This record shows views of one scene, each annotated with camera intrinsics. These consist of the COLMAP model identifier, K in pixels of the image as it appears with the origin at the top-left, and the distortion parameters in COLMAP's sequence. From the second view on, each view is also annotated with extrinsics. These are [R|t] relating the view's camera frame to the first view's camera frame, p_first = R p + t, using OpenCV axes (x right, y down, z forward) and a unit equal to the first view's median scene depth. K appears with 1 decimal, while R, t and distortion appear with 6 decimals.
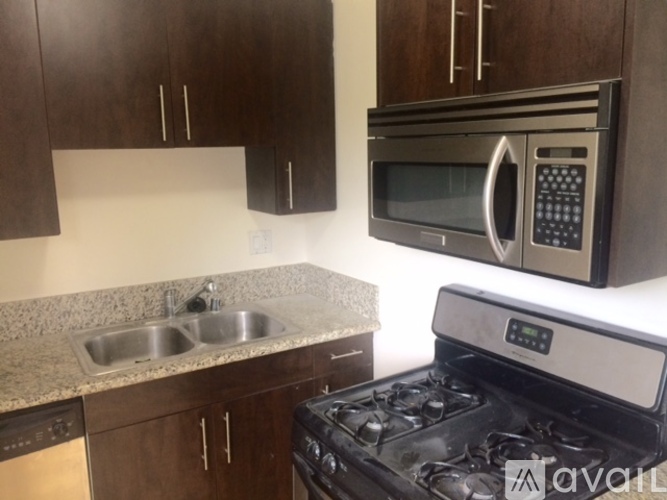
lens RADIAL K [[565.7, 0, 335.8], [0, 565.7, 248.5], [0, 0, 1]] dist [0.069340, 0.001508]
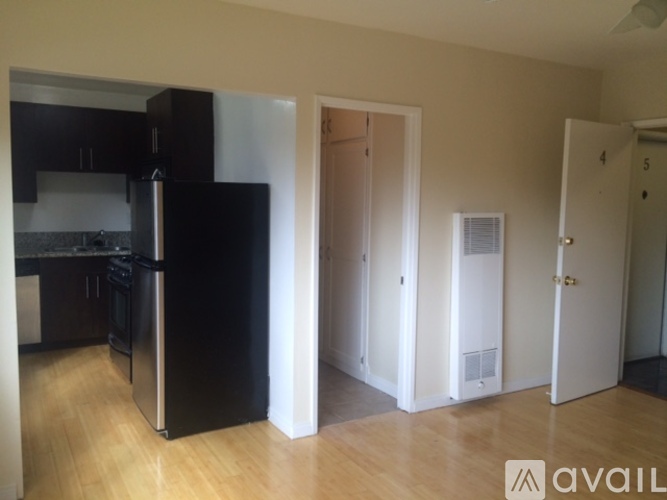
lens RADIAL K [[565.7, 0, 331.1], [0, 565.7, 249.7], [0, 0, 1]] dist [0.069340, 0.001508]
pose [[0.998843, 0.041232, -0.024731, 0.900290], [-0.043330, 0.994877, -0.091335, 0.357307], [0.020838, 0.092301, 0.995513, -1.512439]]
